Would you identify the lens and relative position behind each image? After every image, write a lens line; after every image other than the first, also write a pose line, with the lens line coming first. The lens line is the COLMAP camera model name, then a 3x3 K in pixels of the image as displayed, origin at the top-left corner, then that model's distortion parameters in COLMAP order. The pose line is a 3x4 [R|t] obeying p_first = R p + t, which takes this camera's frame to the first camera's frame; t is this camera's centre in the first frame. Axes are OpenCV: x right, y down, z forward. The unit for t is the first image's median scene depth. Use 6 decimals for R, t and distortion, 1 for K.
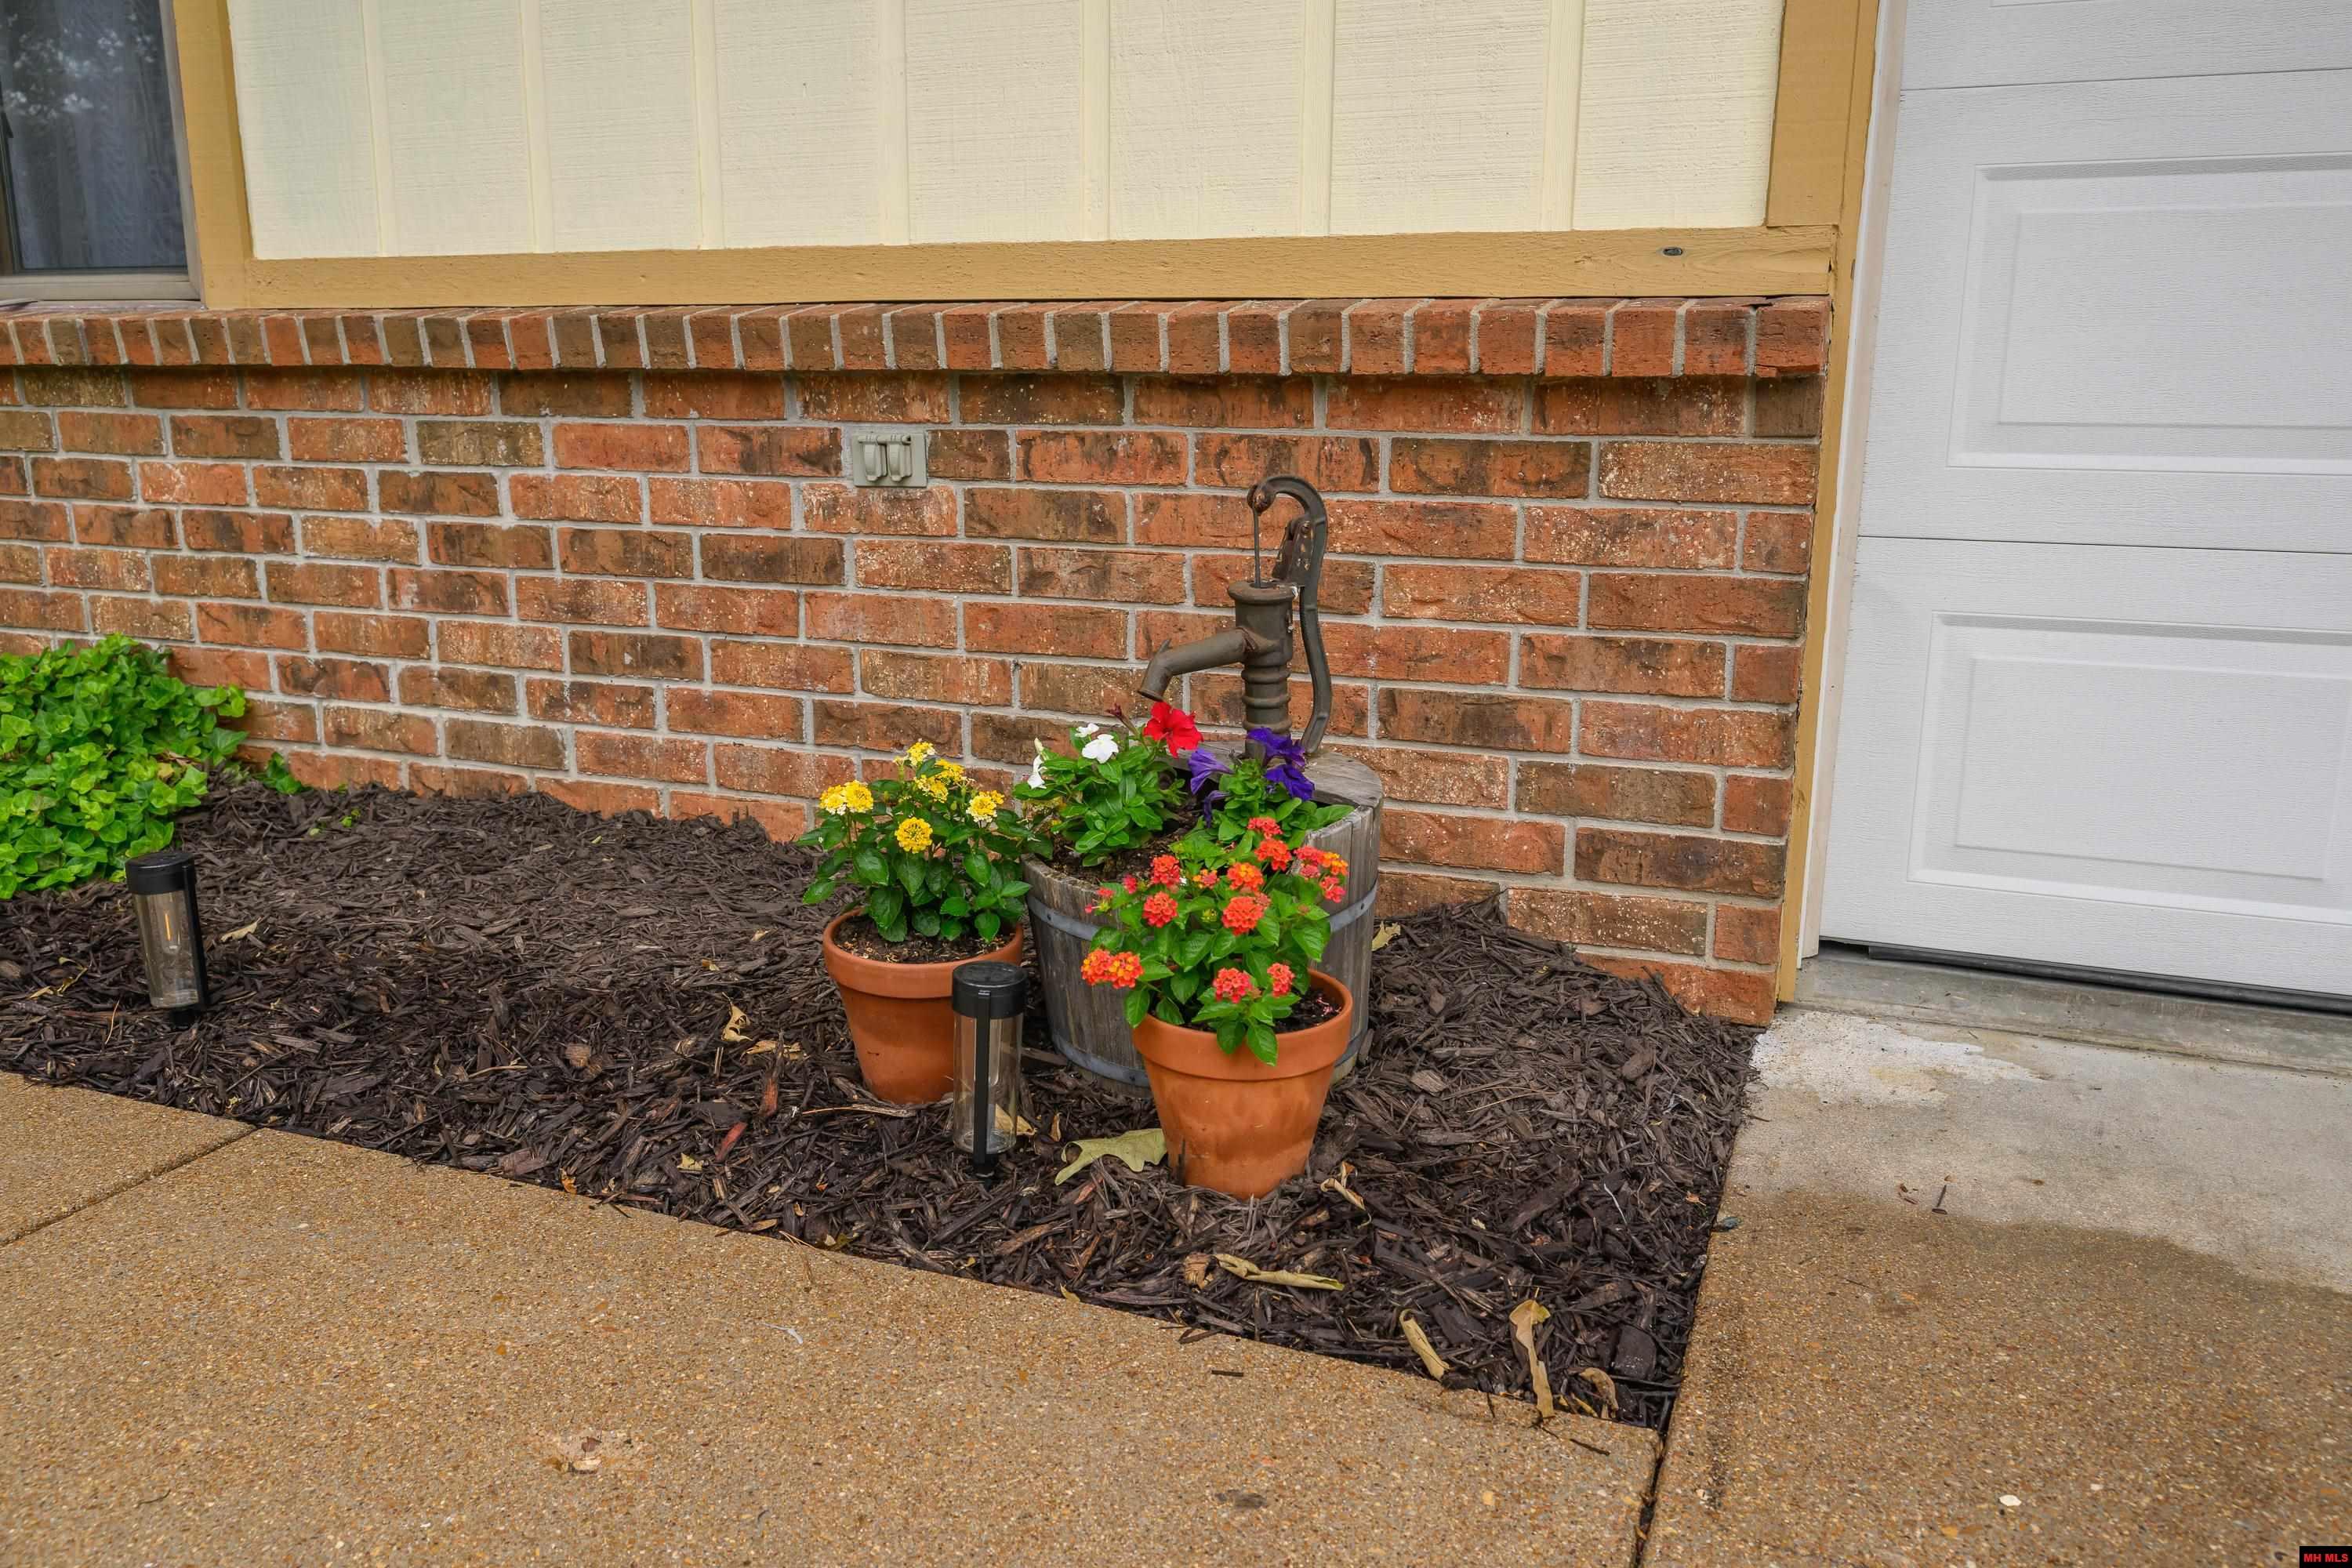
lens RADIAL K [[1835.4, 0, 1179.5], [0, 1835.4, 787.8], [0, 0, 1]] dist [0.002386, 0.002000]
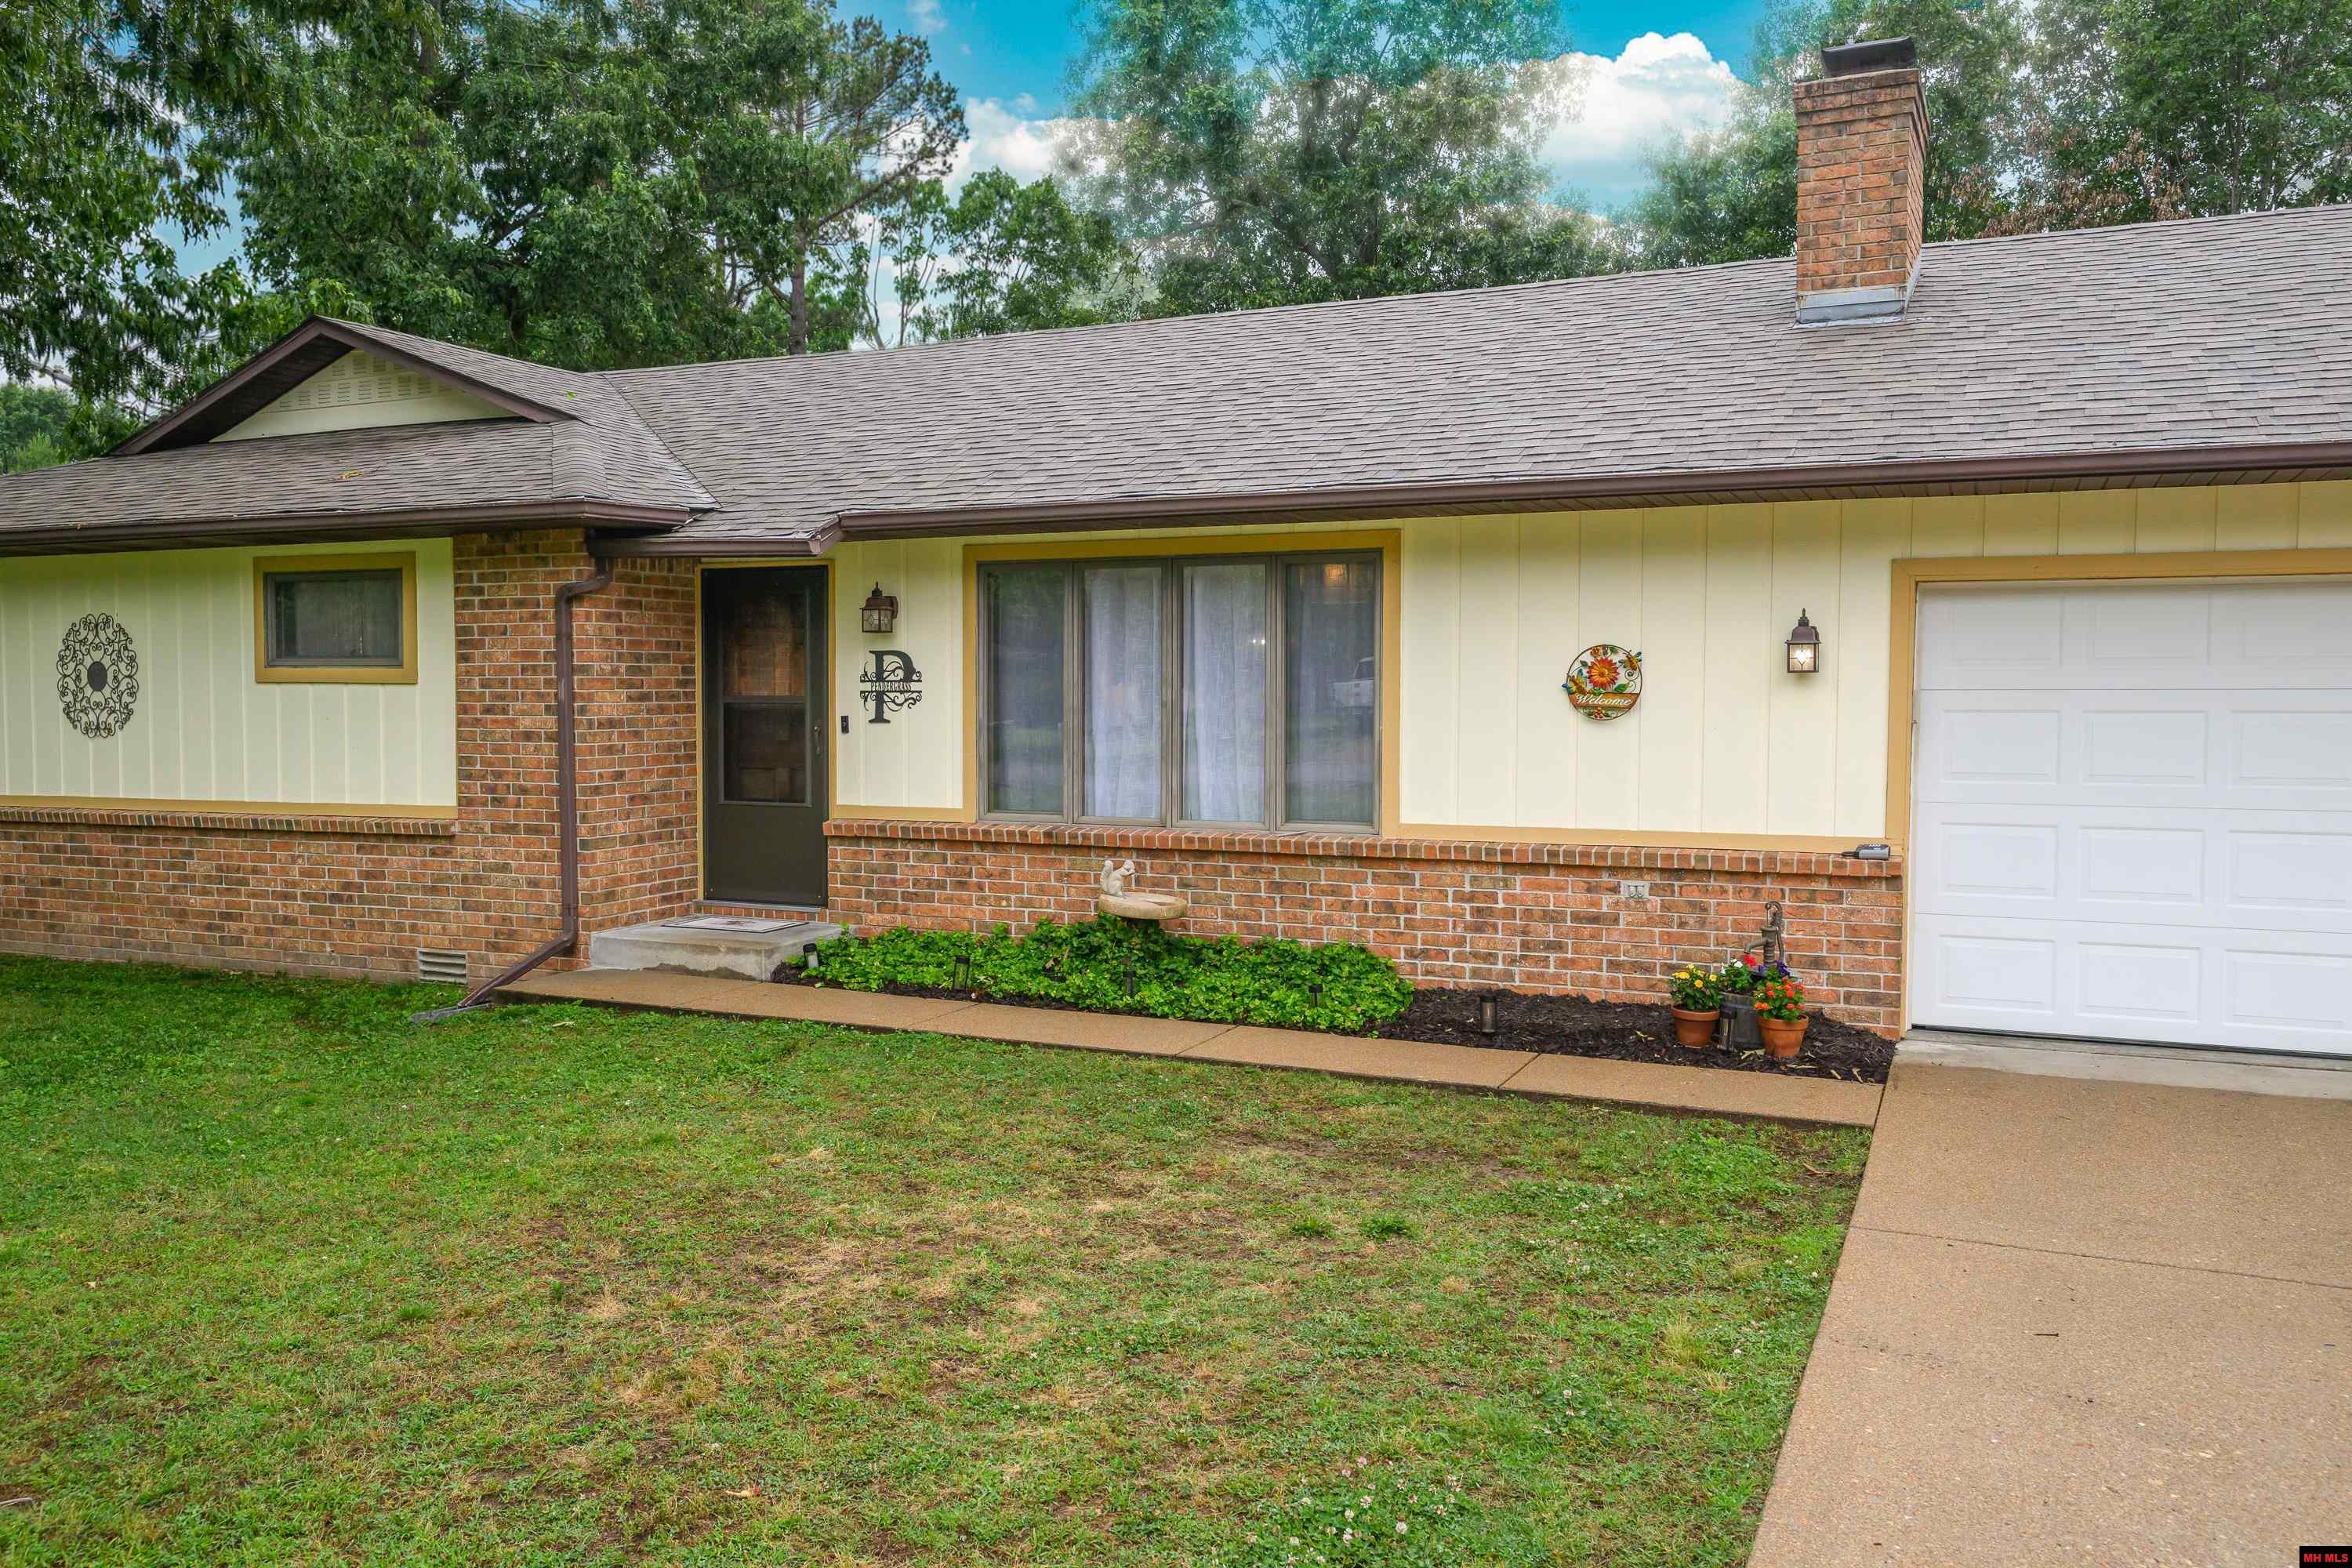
lens RADIAL K [[1835.4, 0, 1170.7], [0, 1835.4, 784.2], [0, 0, 1]] dist [0.002386, 0.002000]
pose [[0.998714, -0.003795, -0.050553, -0.863625], [-0.005080, 0.984681, -0.174291, 0.238973], [0.050440, 0.174324, 0.983396, -2.535037]]
